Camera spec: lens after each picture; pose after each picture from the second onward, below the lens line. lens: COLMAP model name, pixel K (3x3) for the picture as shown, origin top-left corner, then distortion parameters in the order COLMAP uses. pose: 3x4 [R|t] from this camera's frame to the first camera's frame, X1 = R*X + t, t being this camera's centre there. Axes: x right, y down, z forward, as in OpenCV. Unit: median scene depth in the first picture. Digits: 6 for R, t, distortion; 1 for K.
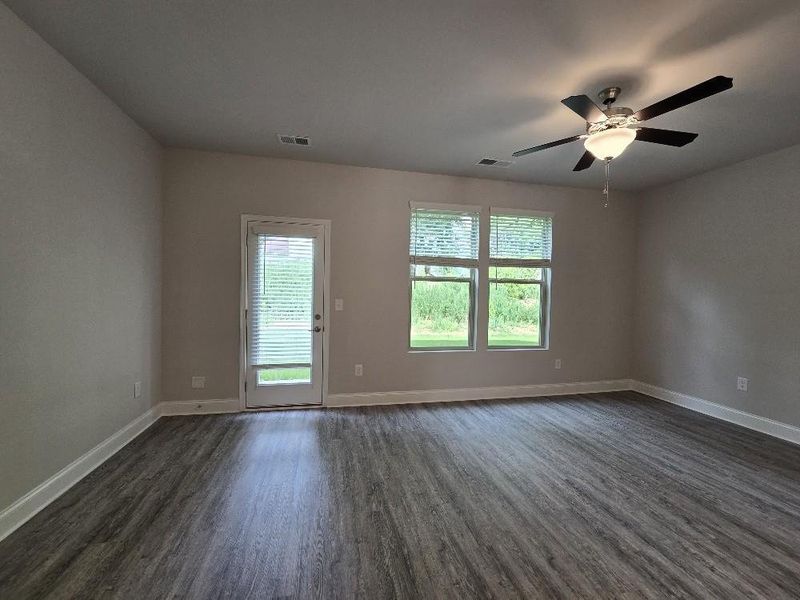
lens RADIAL K [[327.8, 0, 396.0], [0, 327.8, 299.8], [0, 0, 1]] dist [-0.004138, -0.000136]
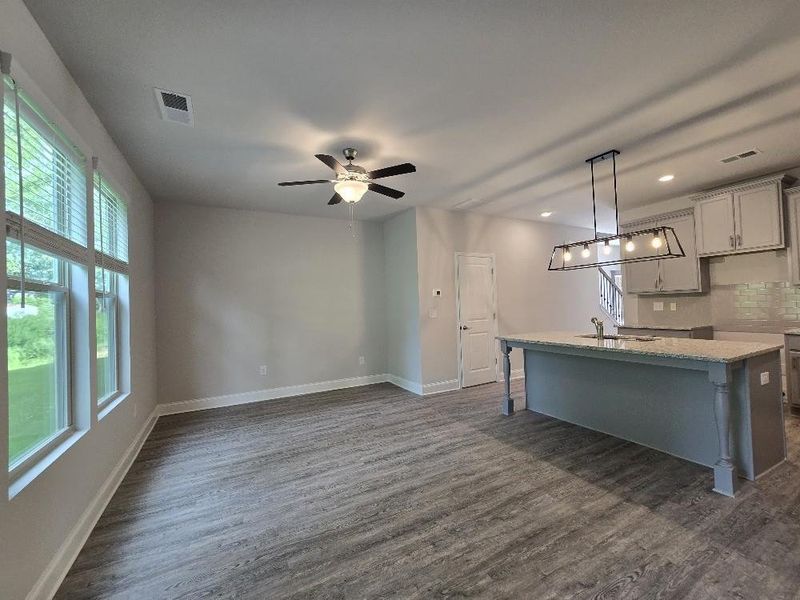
lens RADIAL K [[327.8, 0, 396.0], [0, 327.8, 299.8], [0, 0, 1]] dist [-0.004138, -0.000136]
pose [[-0.263024, 0.004819, 0.964777, -0.441242], [0.050543, 0.998683, 0.008791, -0.028160], [-0.963464, 0.051075, -0.262922, 0.796086]]
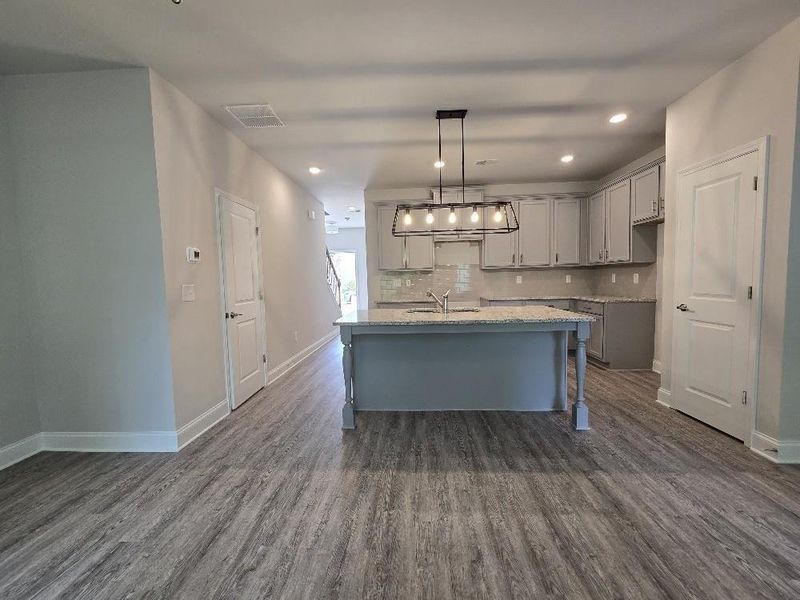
lens RADIAL K [[327.8, 0, 396.0], [0, 327.8, 299.8], [0, 0, 1]] dist [-0.004138, -0.000136]
pose [[-0.961781, -0.014304, 0.273447, 0.212914], [0.012583, 0.995271, 0.096319, 0.000974], [-0.273532, 0.096078, -0.957052, 0.868248]]
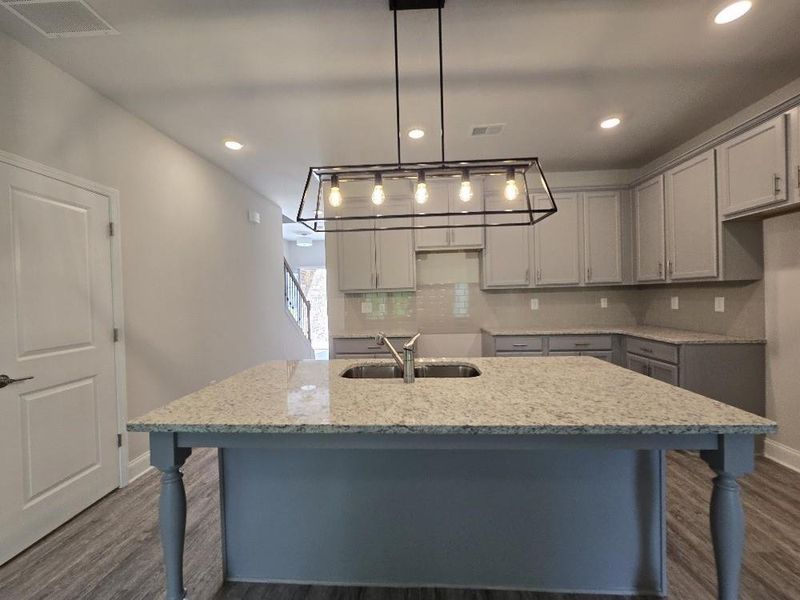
lens RADIAL K [[327.8, 0, 396.0], [0, 327.8, 299.8], [0, 0, 1]] dist [-0.004138, -0.000136]
pose [[-0.959366, 0.001112, 0.282163, 0.218476], [0.013228, 0.999070, 0.041036, -0.004756], [-0.281855, 0.043101, -0.958489, 0.402968]]
